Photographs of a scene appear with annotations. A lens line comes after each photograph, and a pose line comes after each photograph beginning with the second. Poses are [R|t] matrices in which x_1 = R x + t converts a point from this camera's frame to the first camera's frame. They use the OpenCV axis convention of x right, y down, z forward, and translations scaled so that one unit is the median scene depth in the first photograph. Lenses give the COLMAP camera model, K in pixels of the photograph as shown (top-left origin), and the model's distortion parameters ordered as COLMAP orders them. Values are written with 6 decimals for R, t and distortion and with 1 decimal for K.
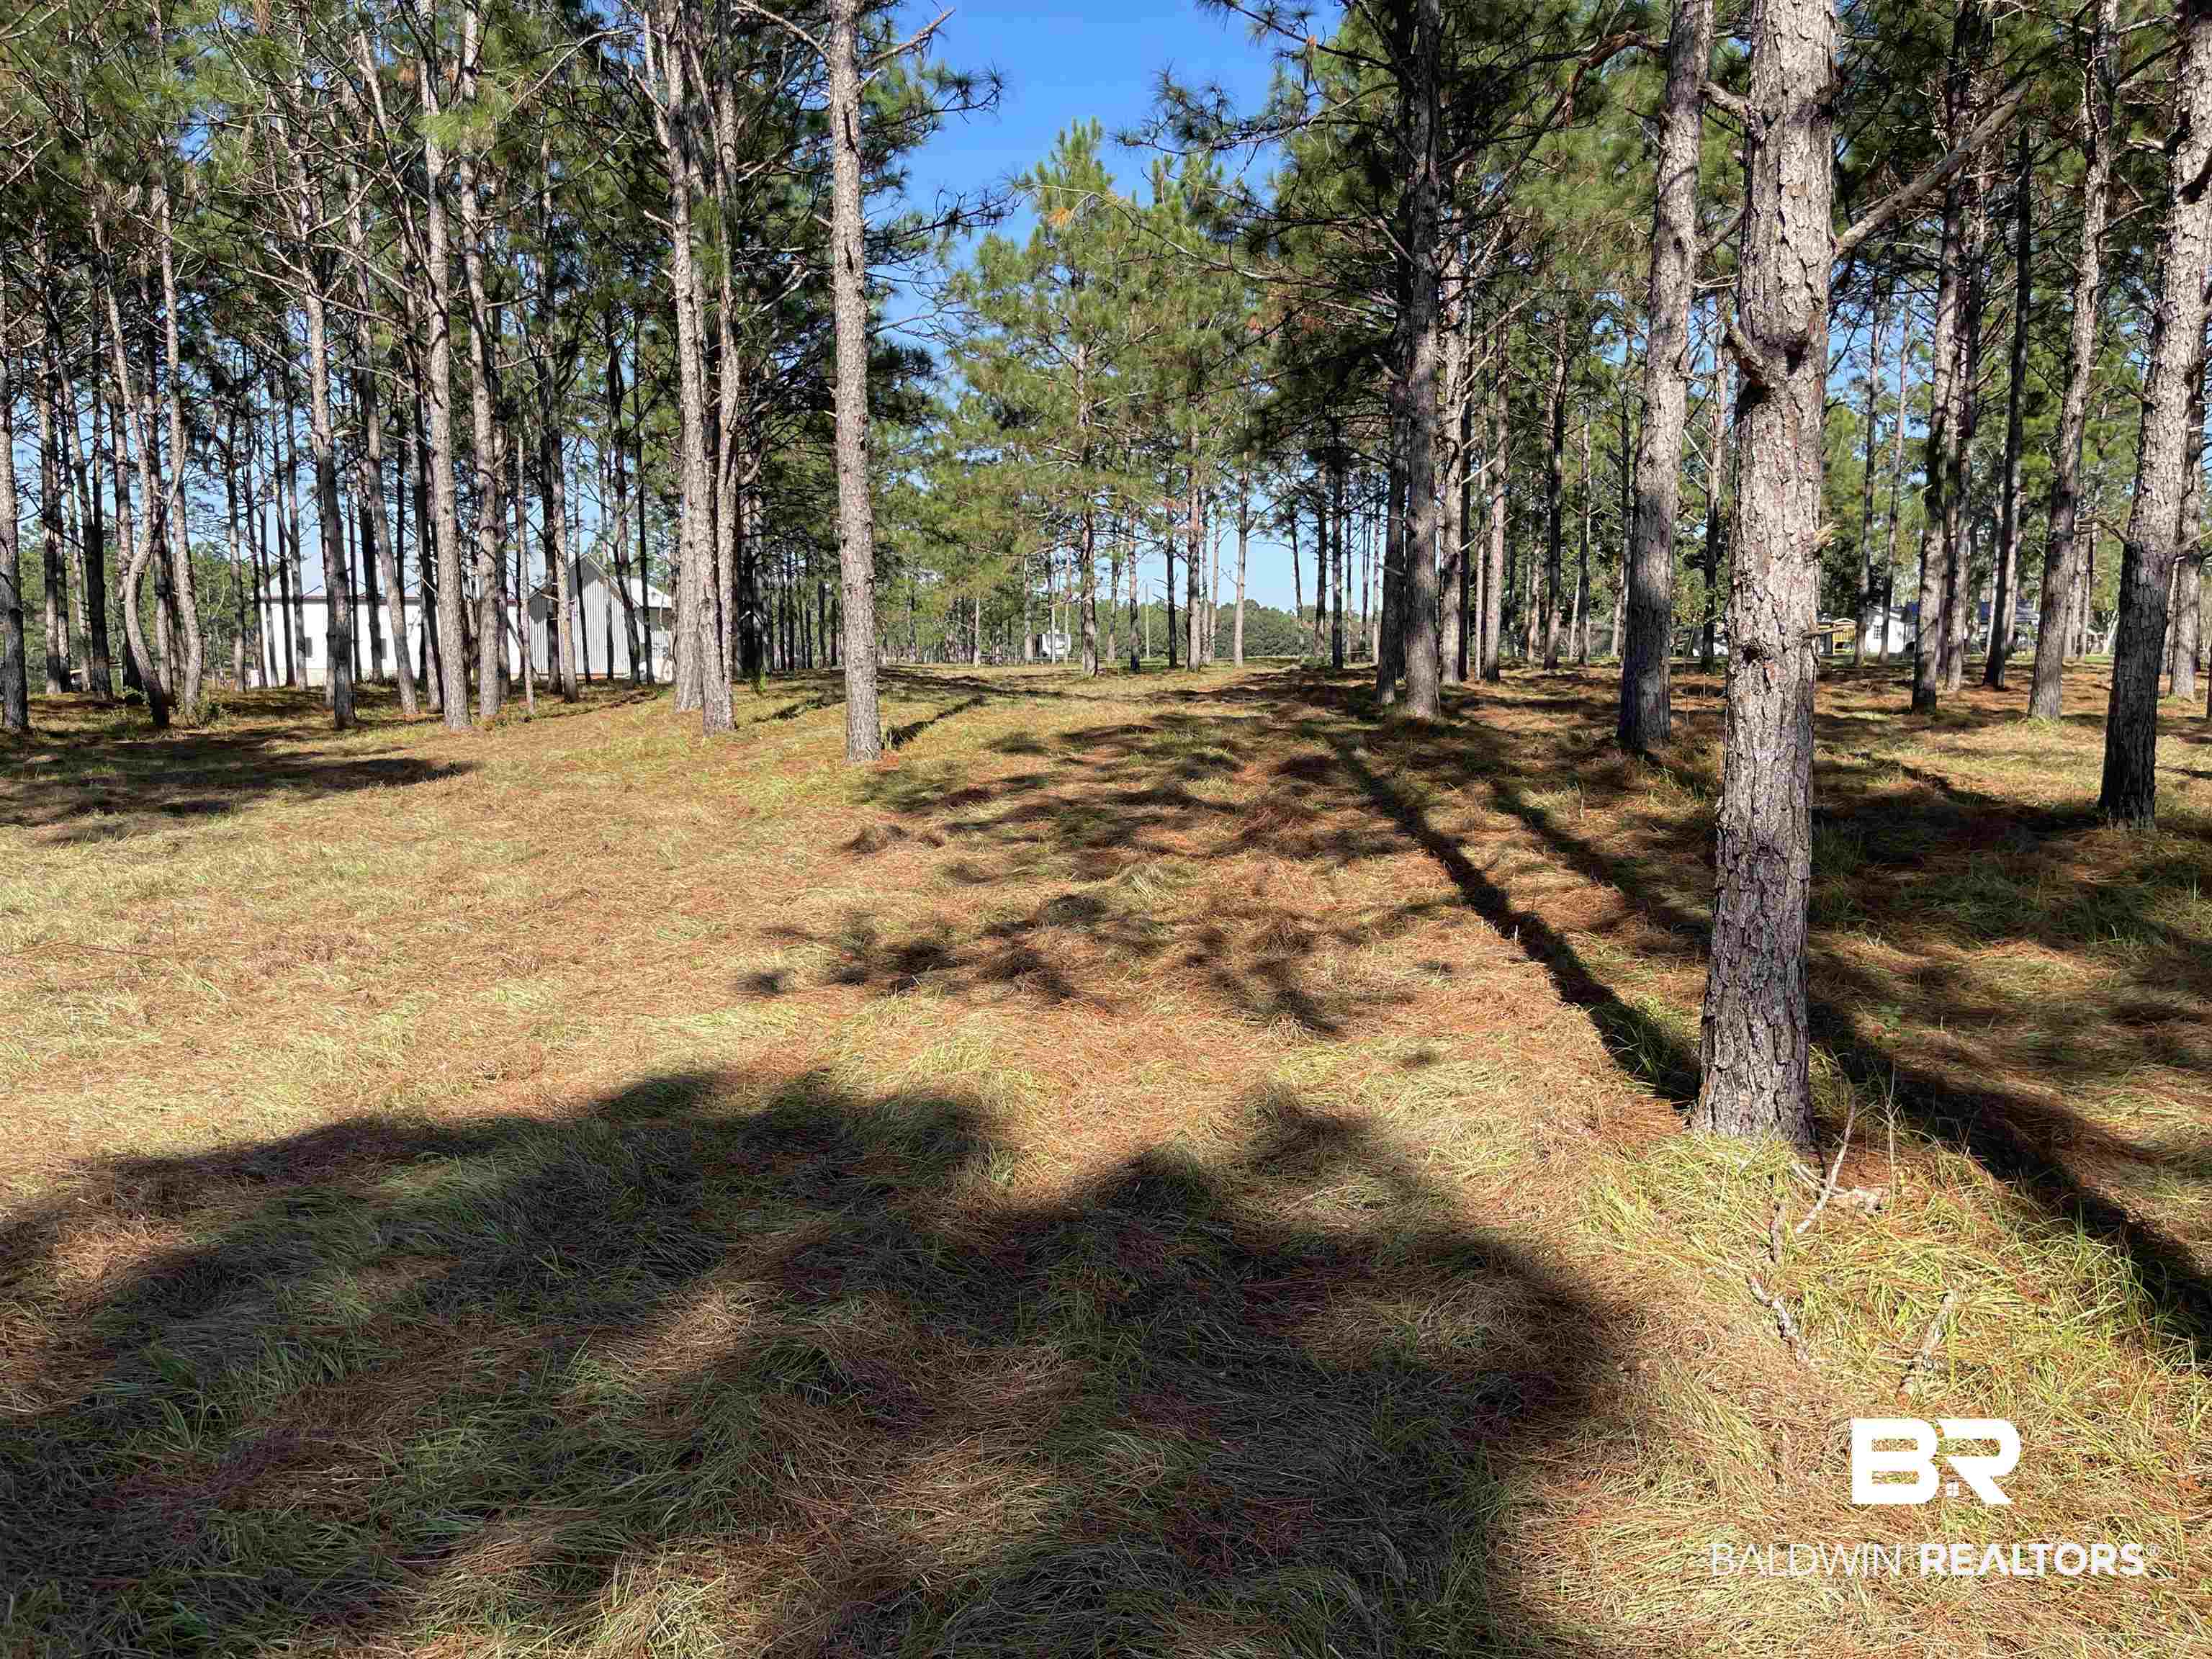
lens RADIAL K [[1587.5, 0, 1106.0], [0, 1587.5, 829.5], [0, 0, 1]] dist [-0.000914, -0.048644]
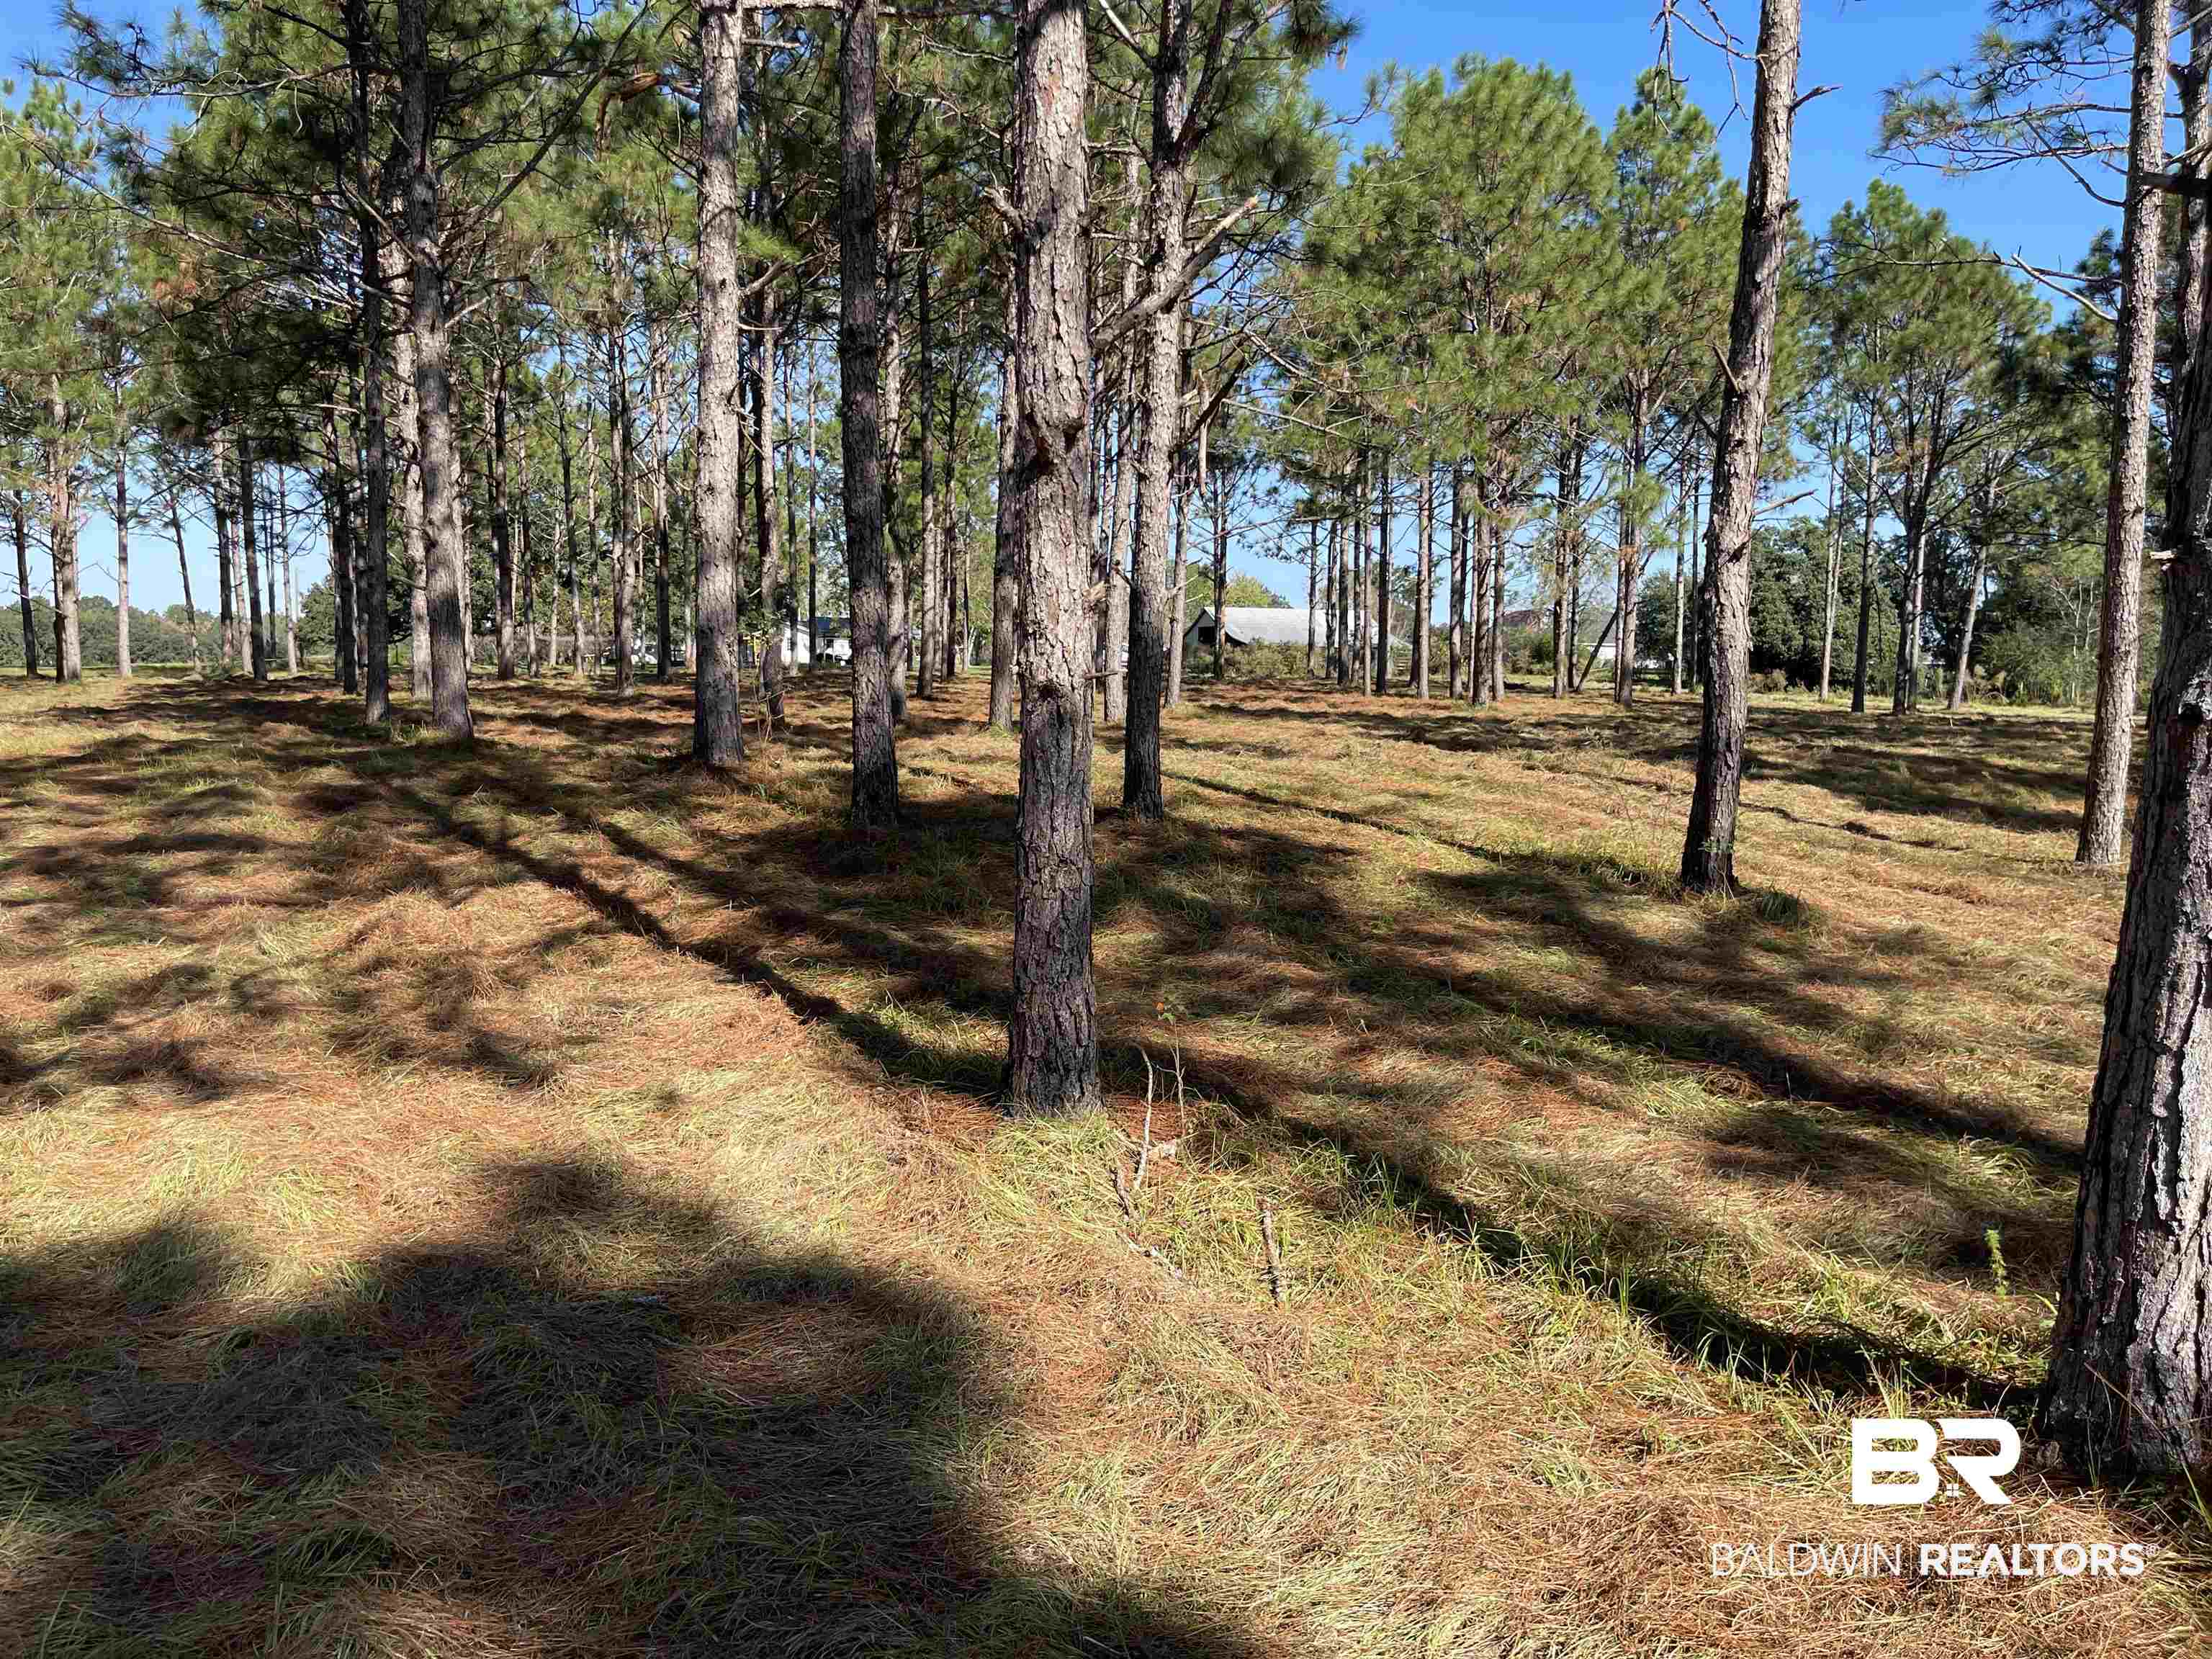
lens RADIAL K [[1581.1, 0, 1105.2], [0, 1581.1, 786.1], [0, 0, 1]] dist [0.003843, -0.043988]
pose [[0.808503, -0.039757, 0.587147, -0.226757], [0.059542, 0.998122, -0.014405, -0.023521], [-0.585472, 0.046606, 0.809352, 0.051157]]
